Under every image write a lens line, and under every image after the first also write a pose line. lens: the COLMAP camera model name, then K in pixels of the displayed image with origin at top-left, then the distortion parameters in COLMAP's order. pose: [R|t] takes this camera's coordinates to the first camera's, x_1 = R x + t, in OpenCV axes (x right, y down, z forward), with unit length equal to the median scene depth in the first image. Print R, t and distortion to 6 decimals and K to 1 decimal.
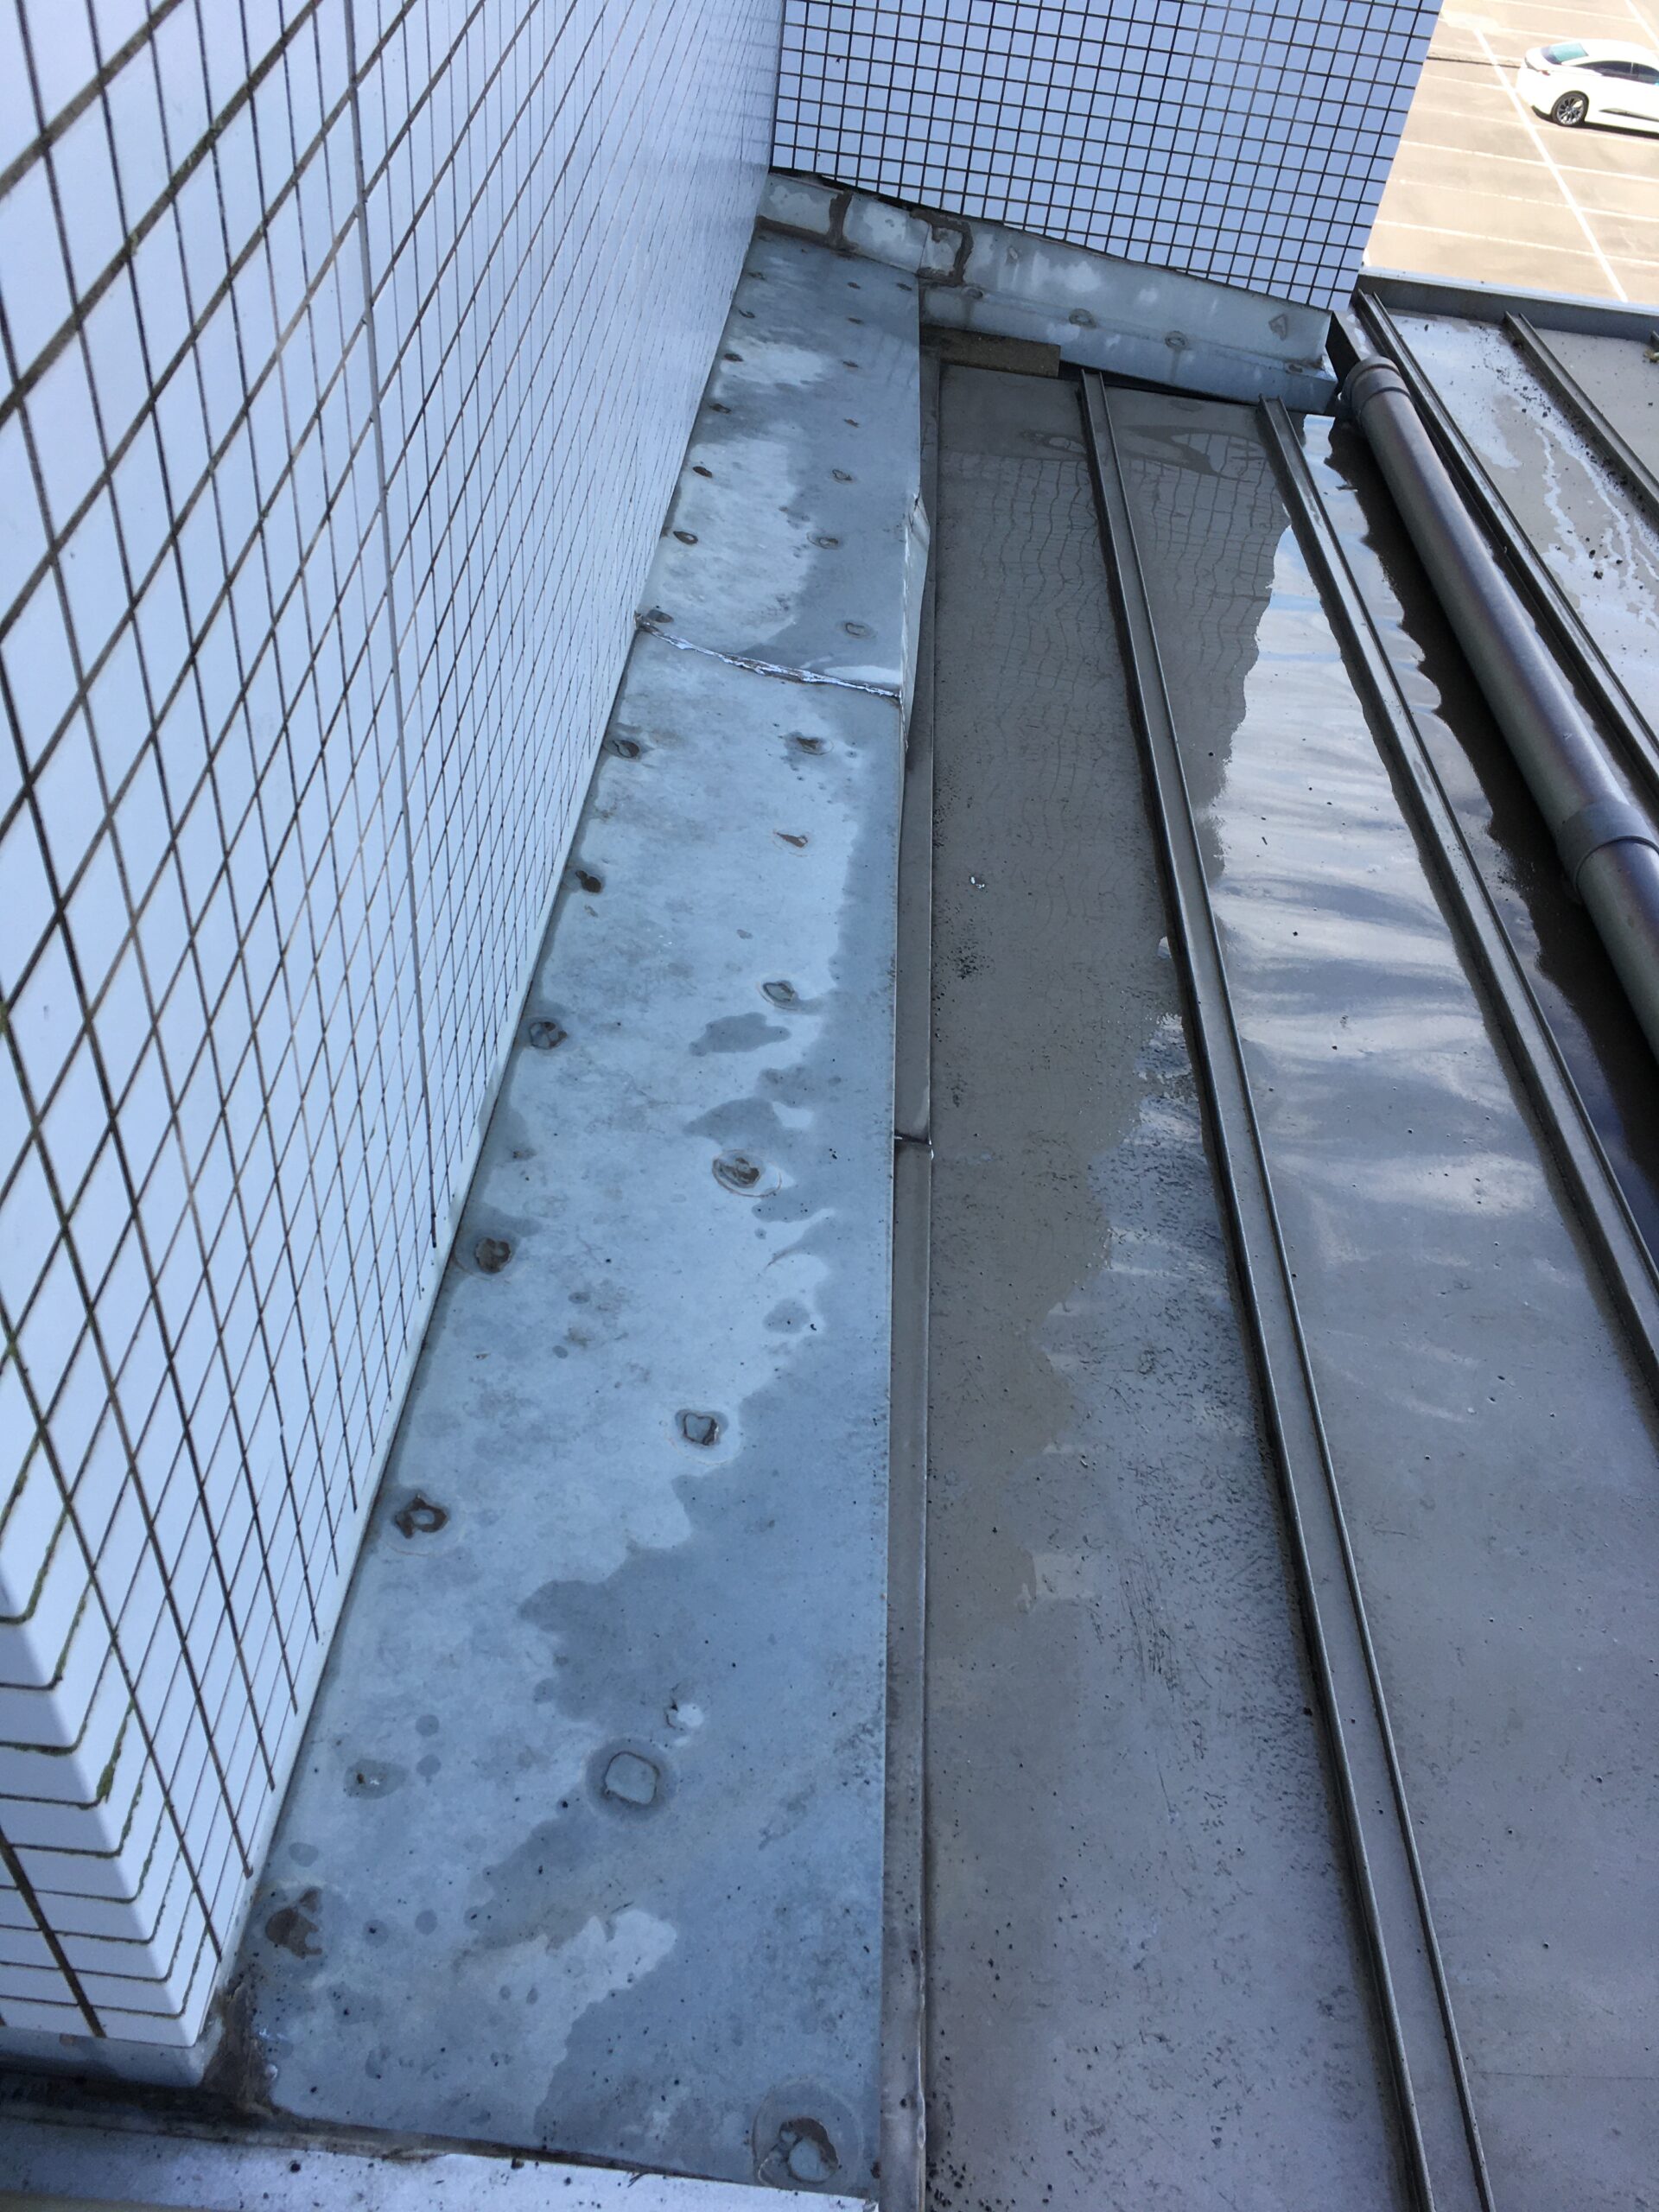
lens RADIAL K [[1873.1, 0, 829.5], [0, 1873.1, 1106.0], [0, 0, 1]] dist [0.066129, -0.099490]
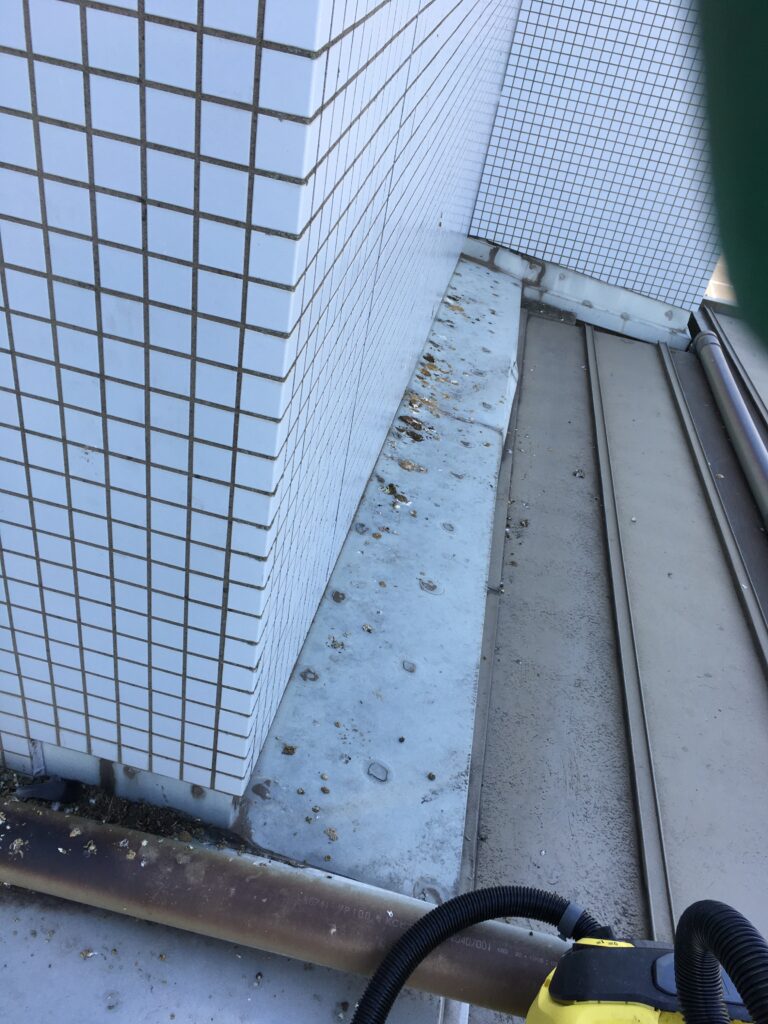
lens RADIAL K [[867.1, 0, 384.0], [0, 867.1, 512.0], [0, 0, 1]] dist [0.066129, -0.099490]
pose [[0.990380, 0.117922, -0.072397, -0.020885], [-0.127550, 0.980841, -0.147250, 0.073507], [0.053646, 0.155067, 0.986446, -0.135699]]
